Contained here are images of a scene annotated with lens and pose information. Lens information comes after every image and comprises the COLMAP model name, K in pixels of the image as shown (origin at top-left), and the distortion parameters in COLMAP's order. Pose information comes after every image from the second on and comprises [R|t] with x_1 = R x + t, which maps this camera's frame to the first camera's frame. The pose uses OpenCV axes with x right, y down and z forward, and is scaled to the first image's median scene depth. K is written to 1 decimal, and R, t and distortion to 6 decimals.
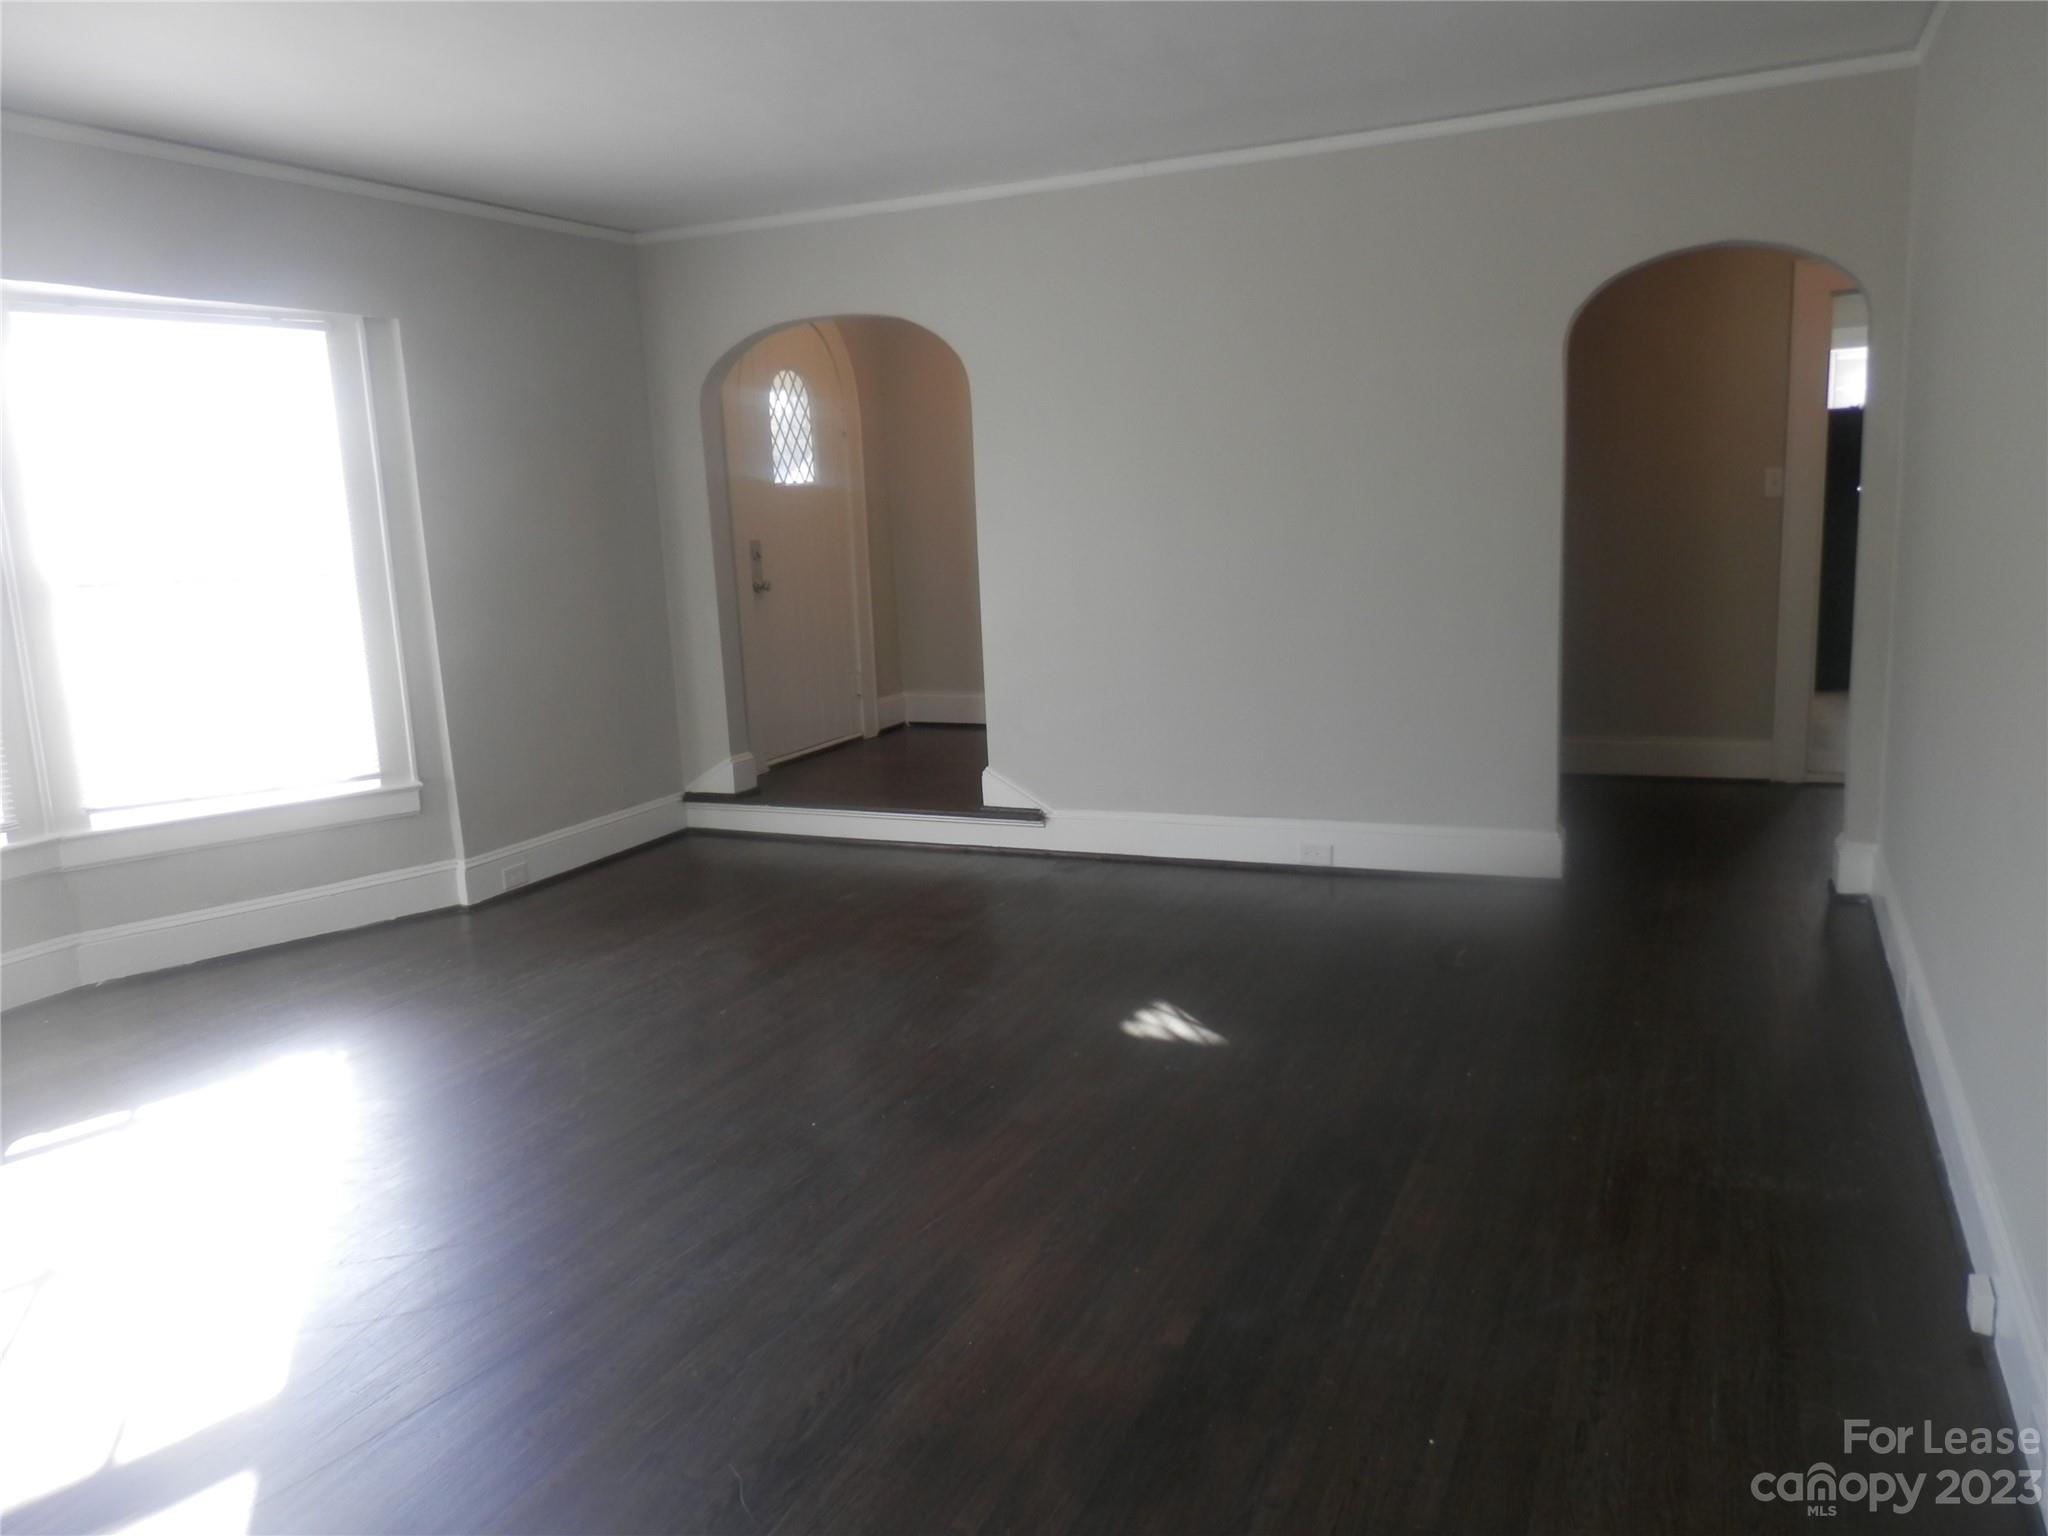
lens RADIAL K [[1512.3, 0, 1034.1], [0, 1512.3, 766.0], [0, 0, 1]] dist [-0.005725, 0.009454]
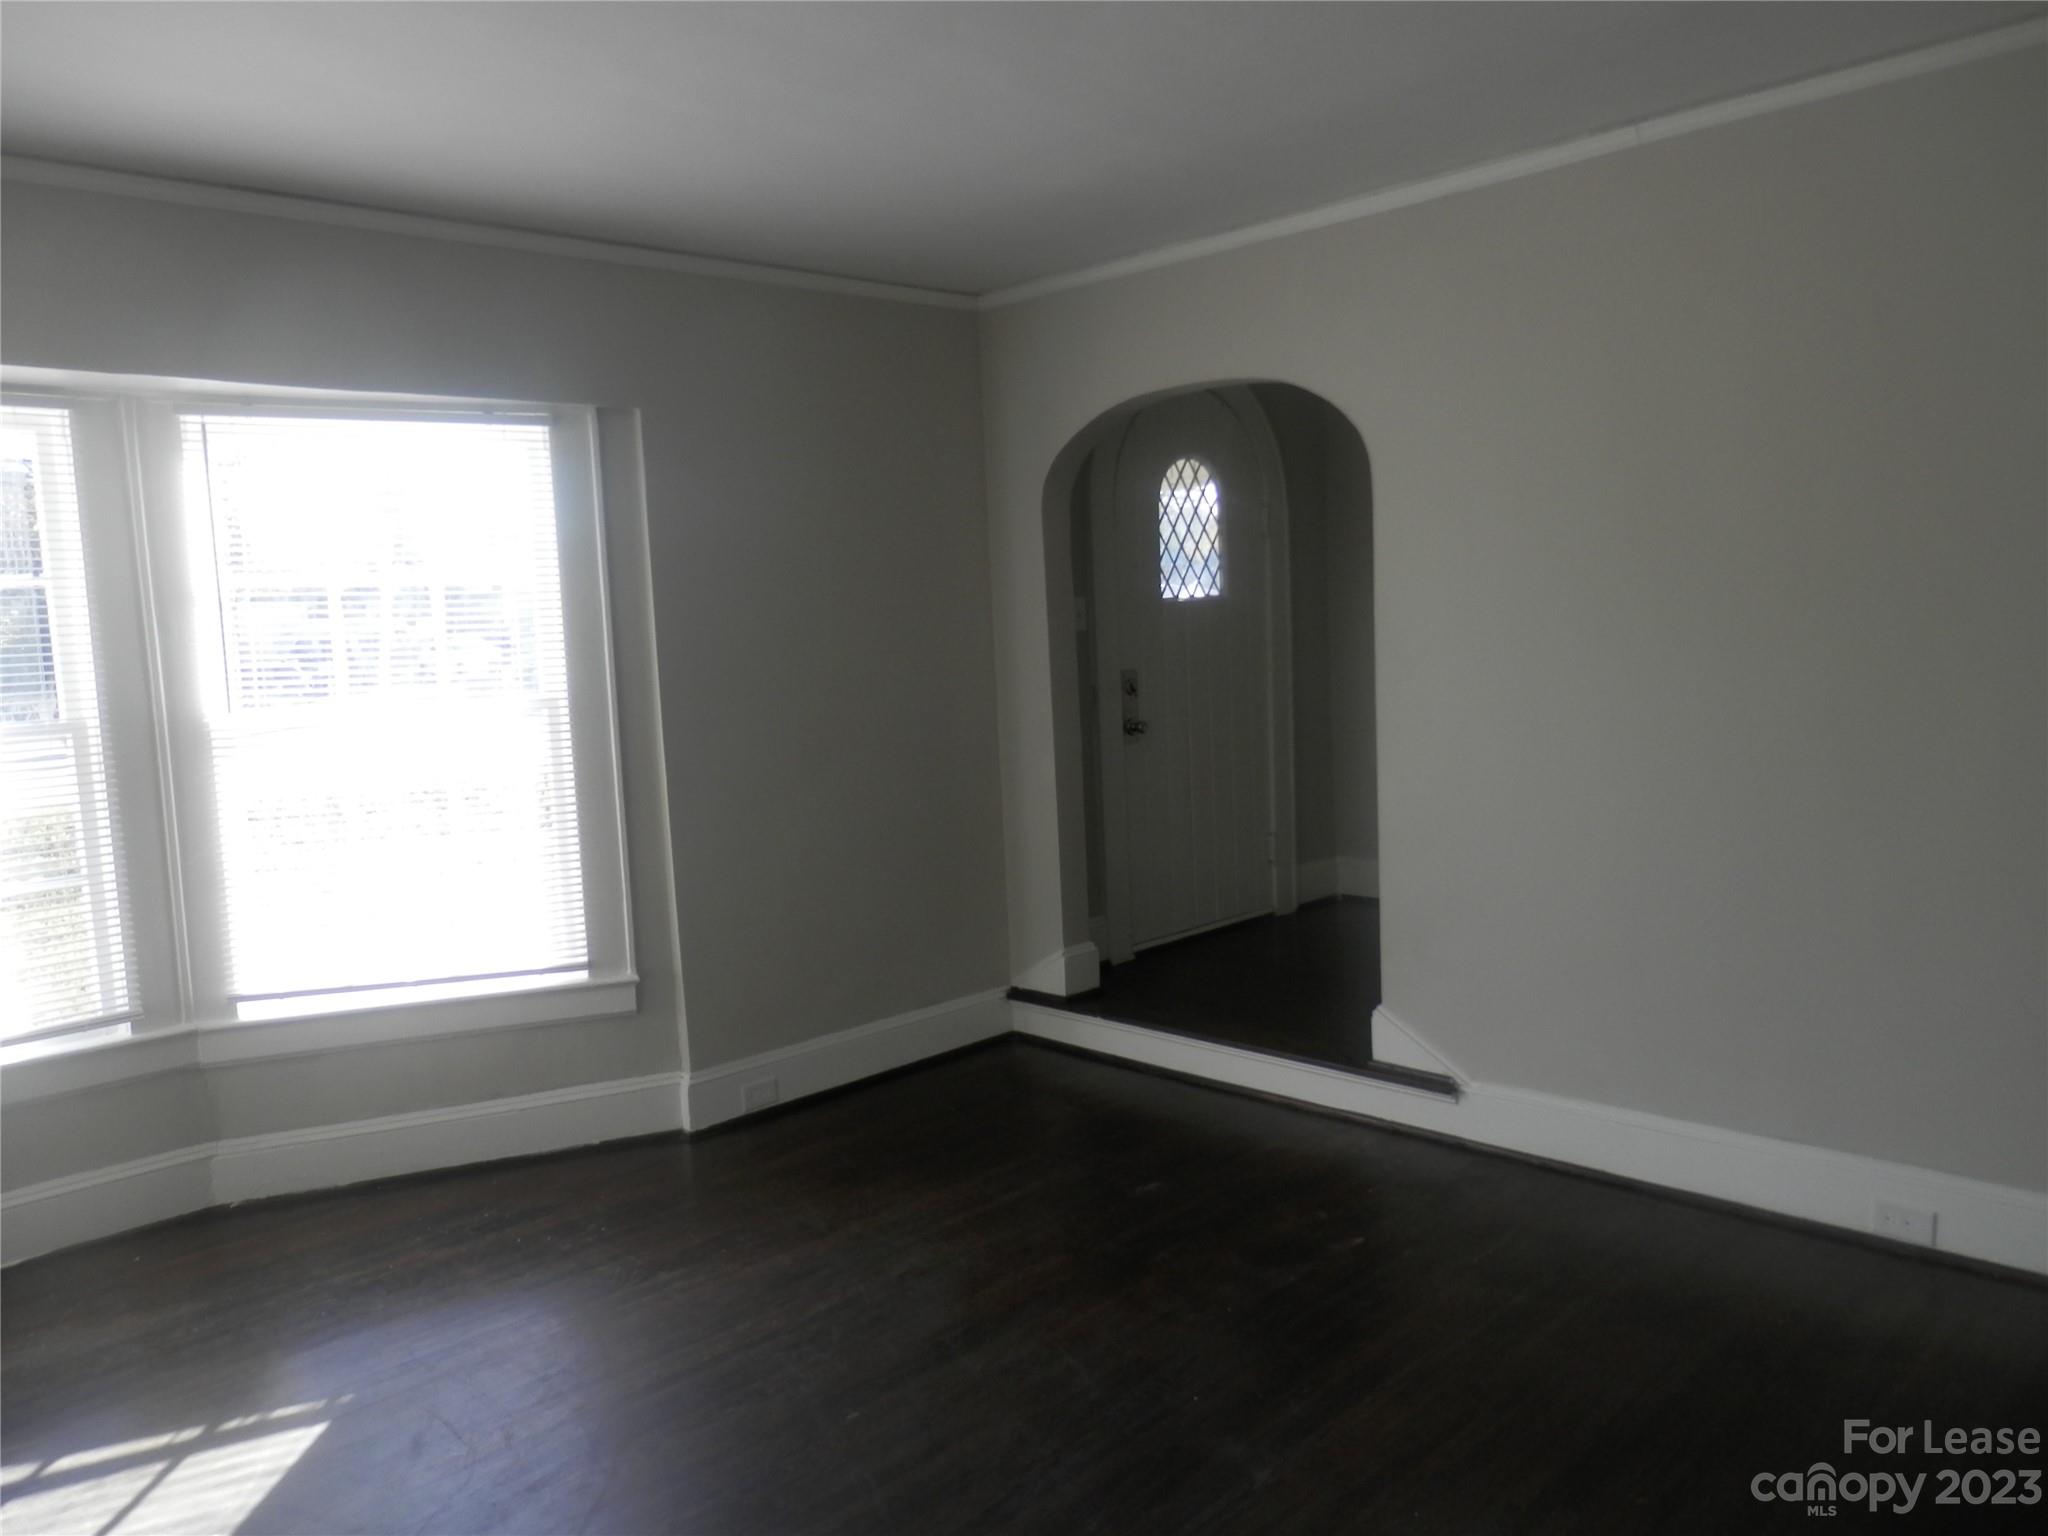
lens RADIAL K [[1512.3, 0, 1034.1], [0, 1512.3, 766.0], [0, 0, 1]] dist [-0.005725, 0.009454]
pose [[0.933110, 0.040125, -0.357346, 0.066312], [-0.061872, 0.996849, -0.049631, -0.066257], [0.354229, 0.068421, 0.932652, 0.285073]]
